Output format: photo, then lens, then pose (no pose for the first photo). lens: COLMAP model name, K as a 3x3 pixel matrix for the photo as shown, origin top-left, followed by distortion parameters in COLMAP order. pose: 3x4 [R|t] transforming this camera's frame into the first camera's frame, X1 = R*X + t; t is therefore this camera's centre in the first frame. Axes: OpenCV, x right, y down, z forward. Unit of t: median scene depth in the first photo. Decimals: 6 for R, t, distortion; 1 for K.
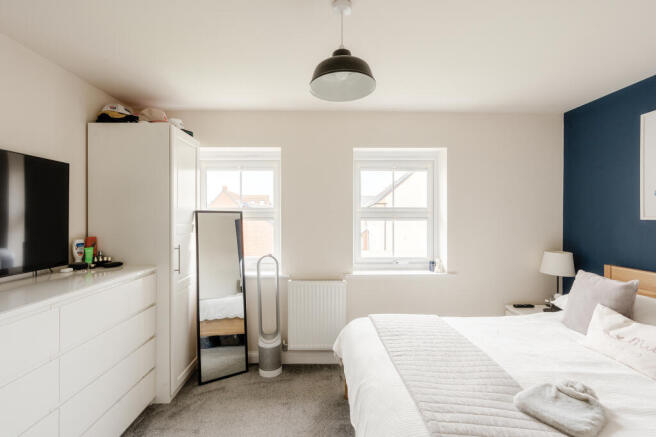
lens RADIAL K [[301.7, 0, 324.9], [0, 301.7, 216.4], [0, 0, 1]] dist [-0.005773, -0.000275]
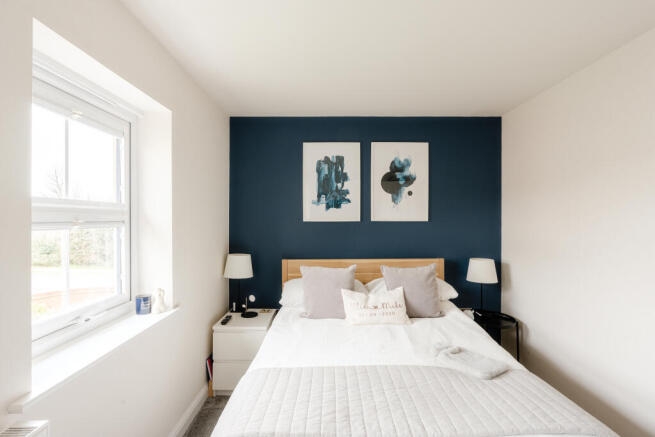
lens RADIAL K [[314.4, 0, 325.6], [0, 314.4, 220.1], [0, 0, 1]] dist [-0.001008, 0.001941]
pose [[0.029890, -0.001525, 0.999552, -0.265685], [0.004504, 0.999989, 0.001391, 0.002690], [-0.999543, 0.004460, 0.029896, 0.701559]]
